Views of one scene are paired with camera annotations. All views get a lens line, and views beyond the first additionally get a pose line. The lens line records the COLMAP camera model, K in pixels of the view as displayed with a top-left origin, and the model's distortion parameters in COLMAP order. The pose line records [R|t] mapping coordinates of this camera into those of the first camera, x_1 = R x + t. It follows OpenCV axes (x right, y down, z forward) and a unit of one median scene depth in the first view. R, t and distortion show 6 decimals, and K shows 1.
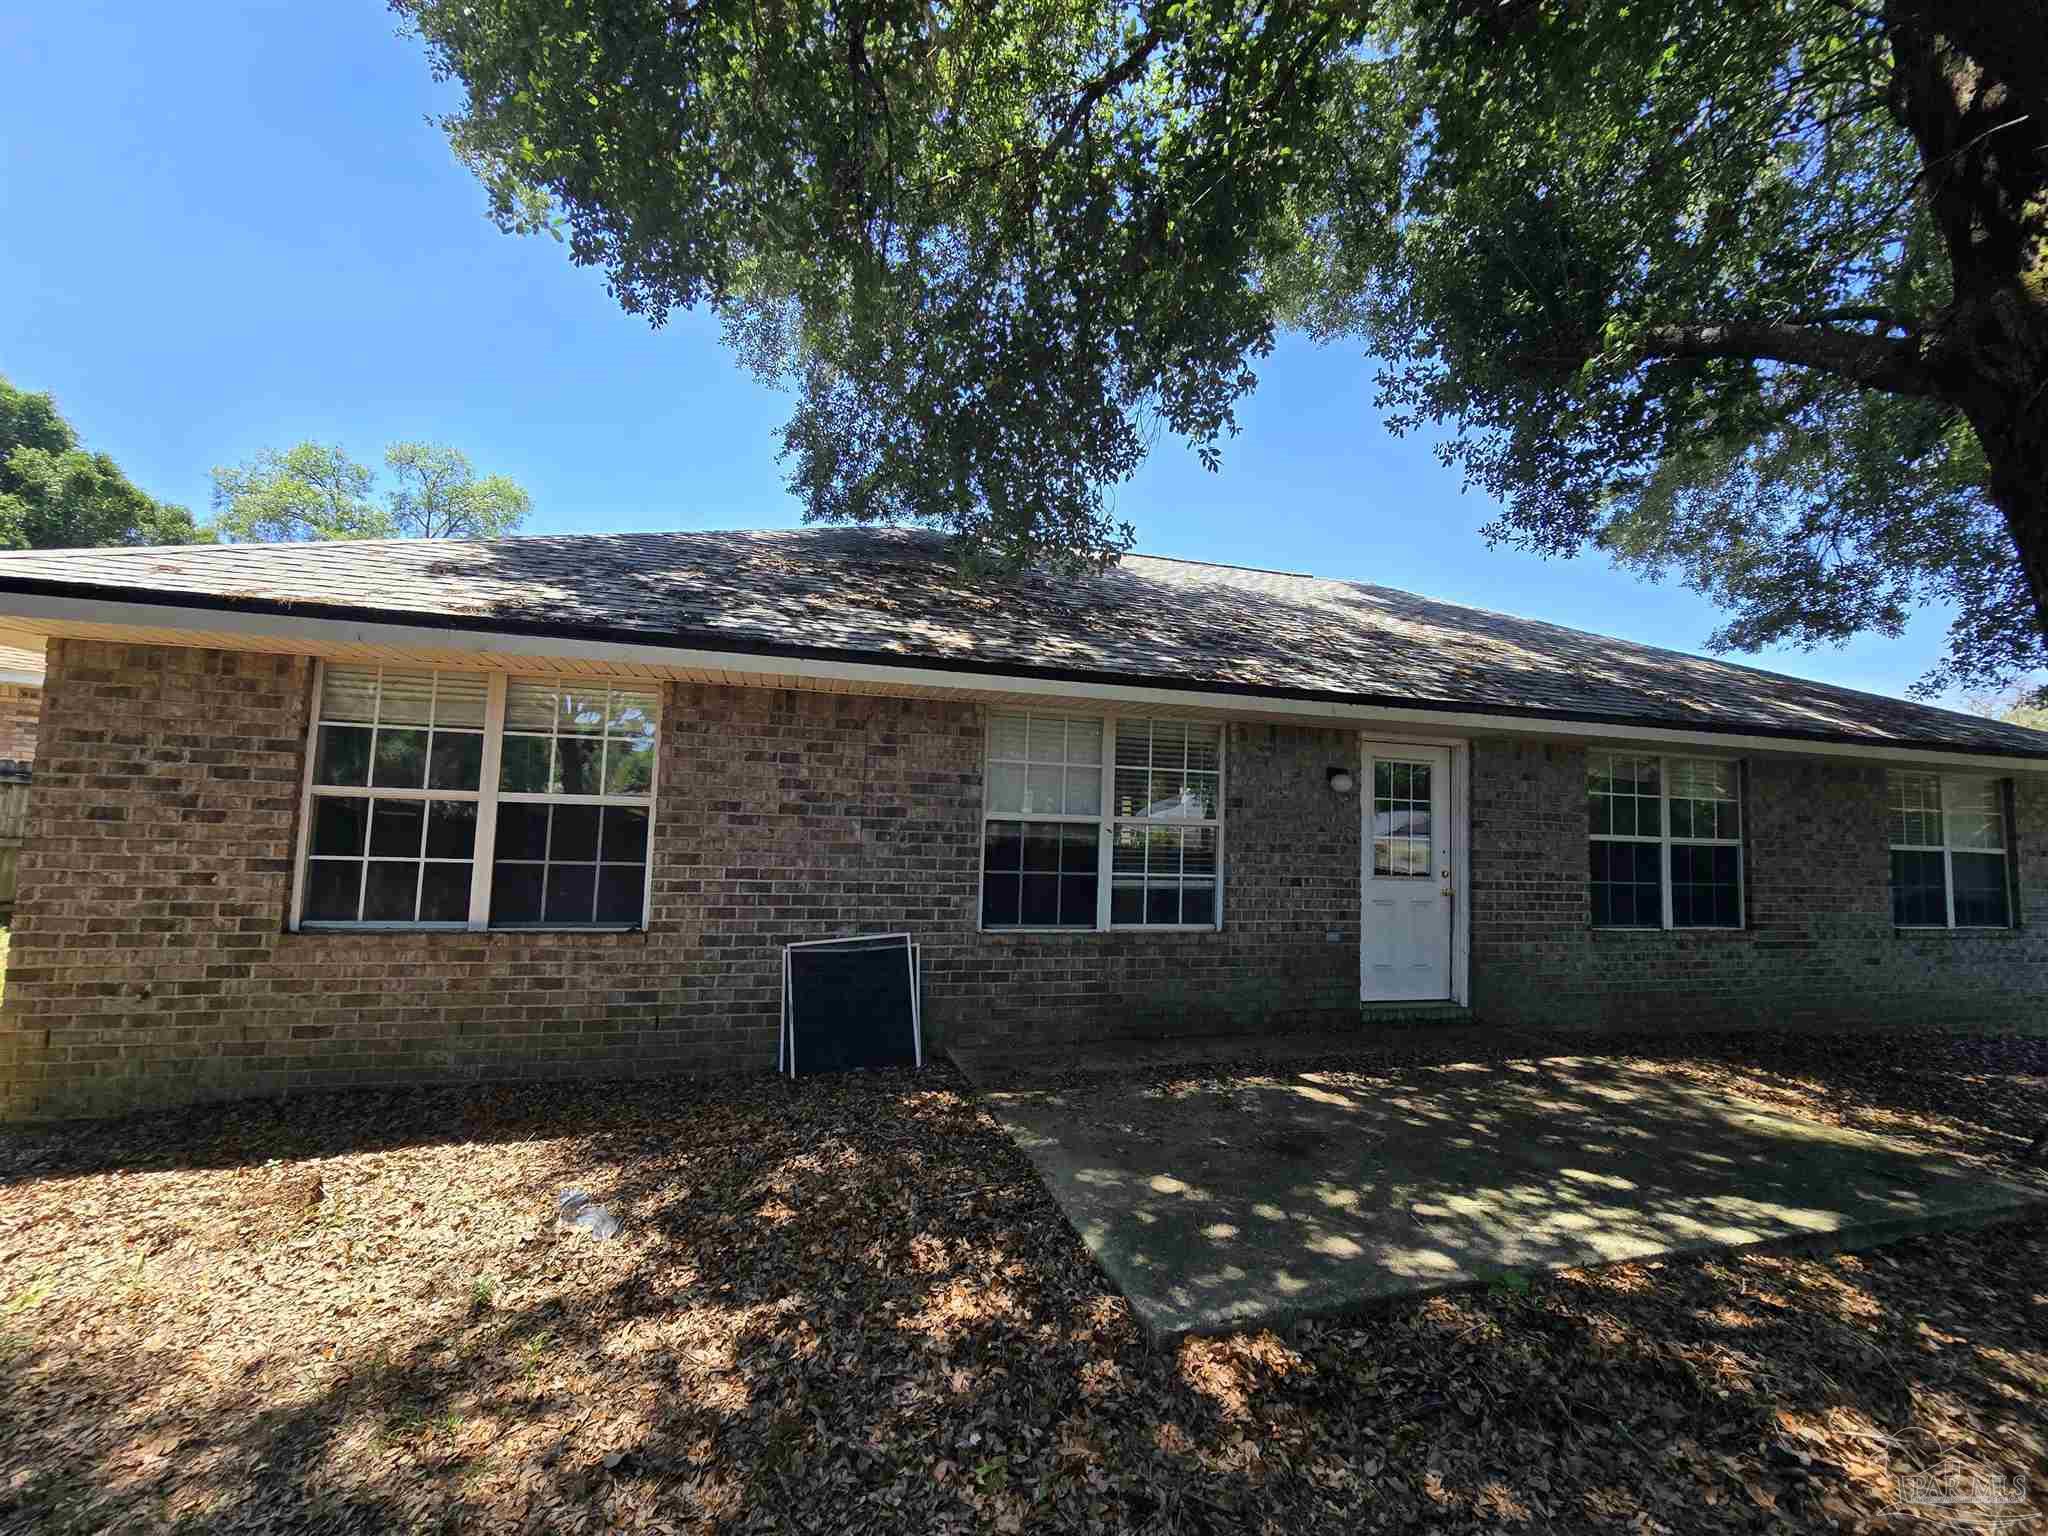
lens RADIAL K [[844.7, 0, 1025.3], [0, 844.7, 763.0], [0, 0, 1]] dist [-0.005852, -0.000244]
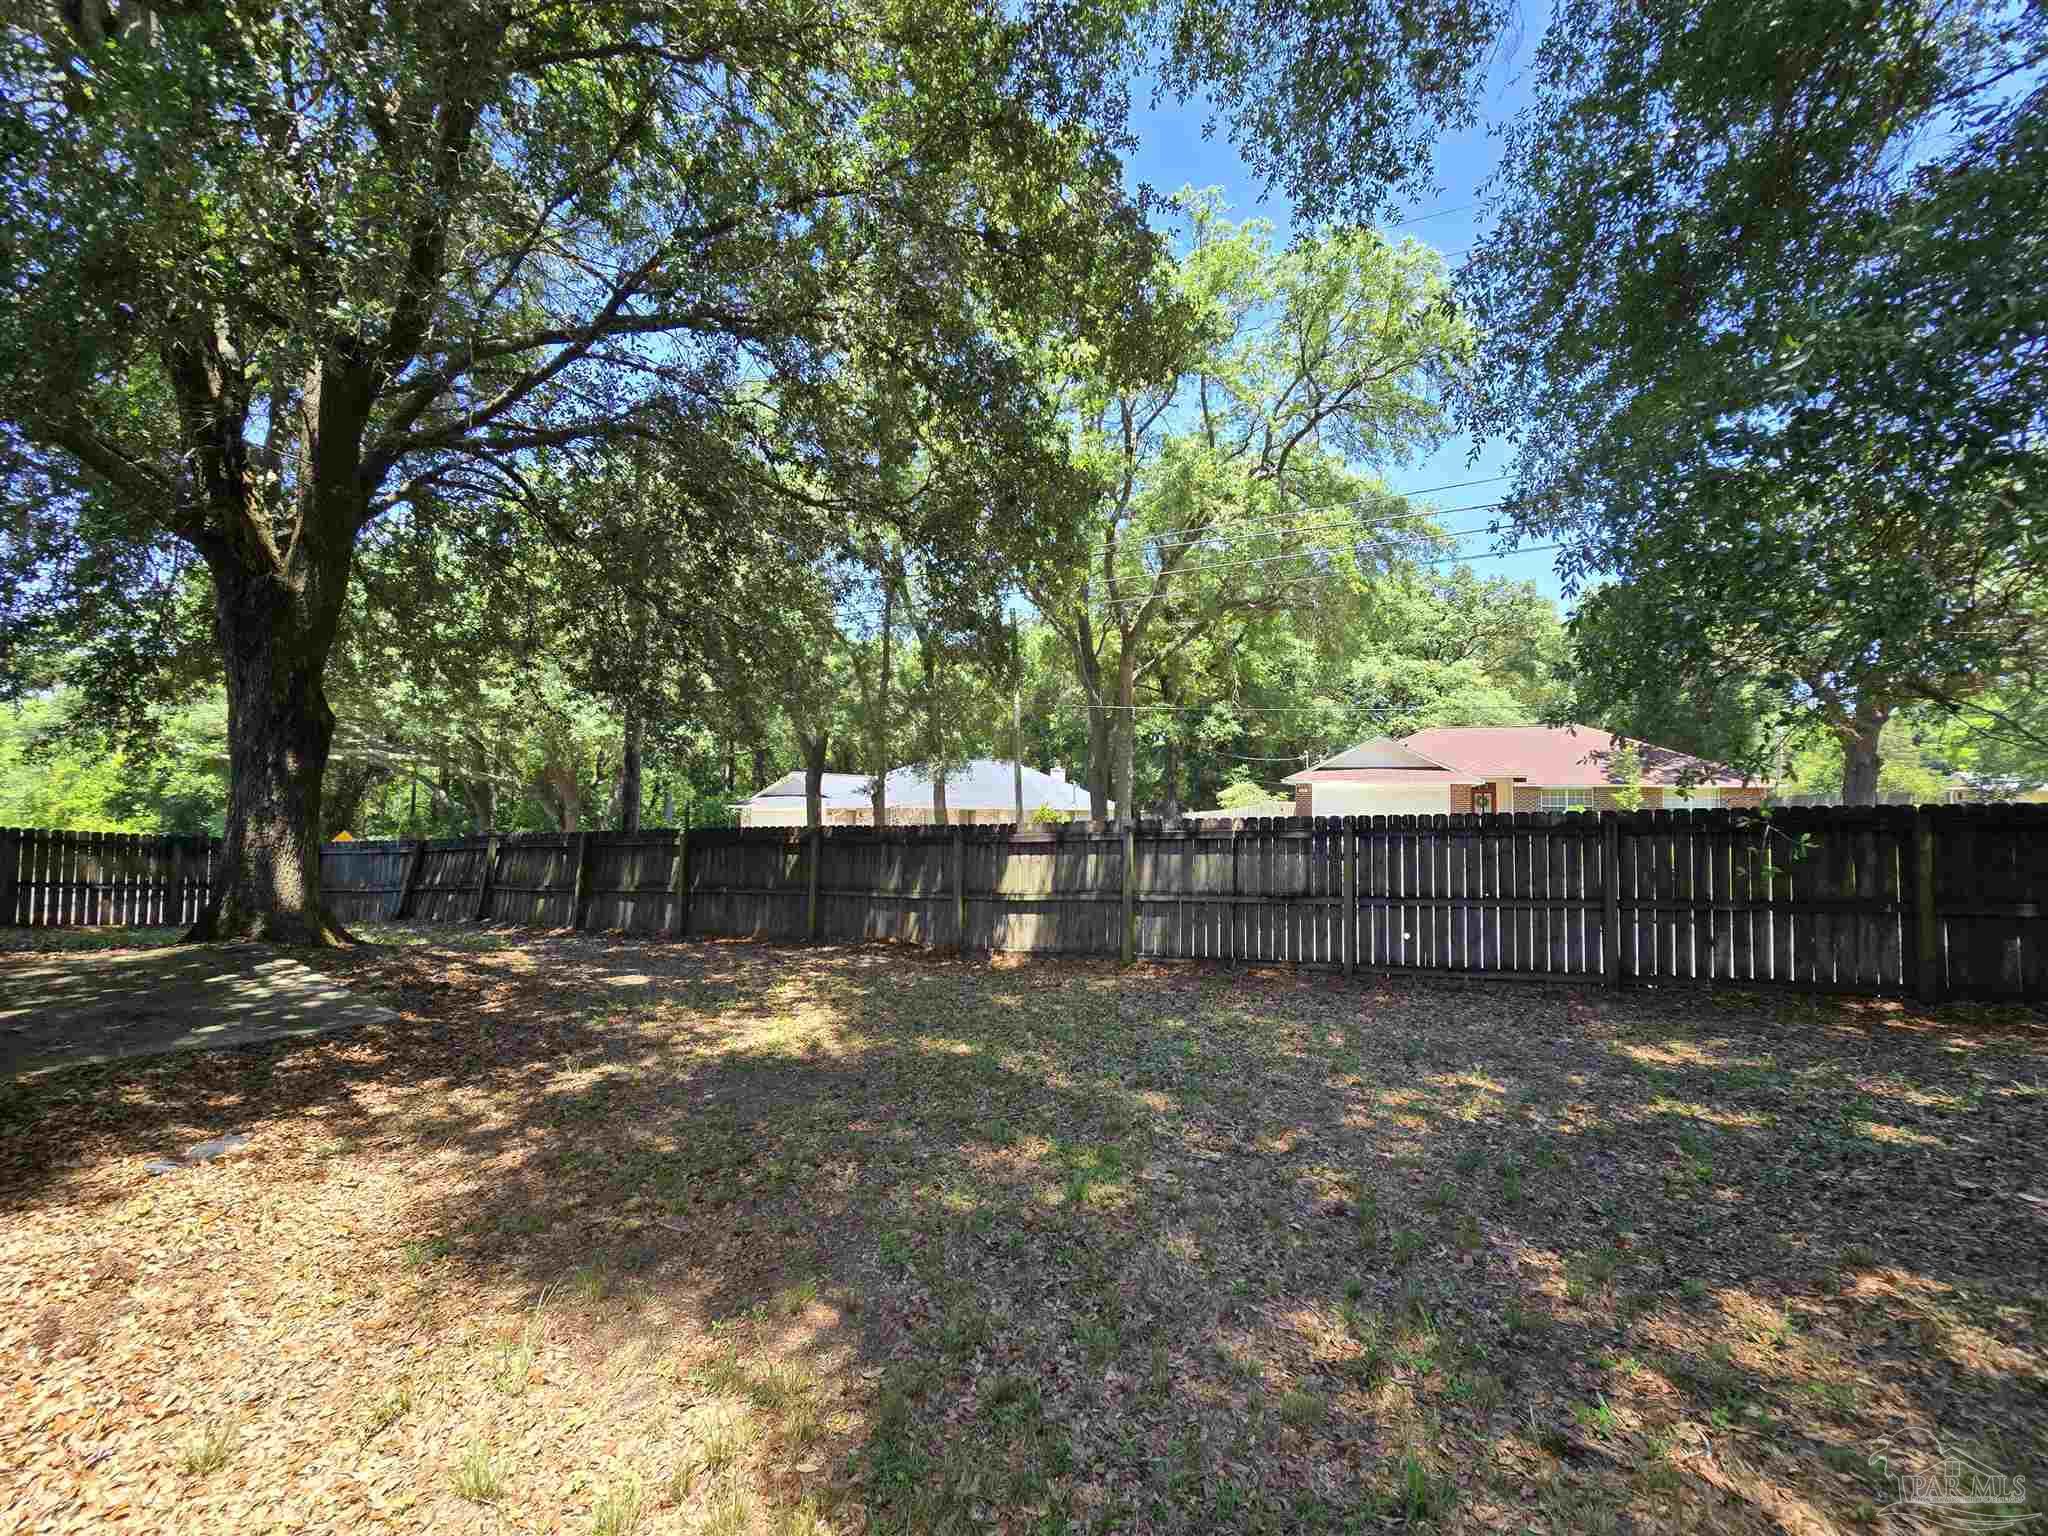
lens RADIAL K [[844.7, 0, 1025.3], [0, 844.7, 763.0], [0, 0, 1]] dist [-0.005852, -0.000244]
pose [[-0.595197, 0.000115, 0.803580, -2.480403], [-0.084539, 0.994442, -0.062759, -0.013520], [-0.799121, -0.105288, -0.591879, 0.989535]]
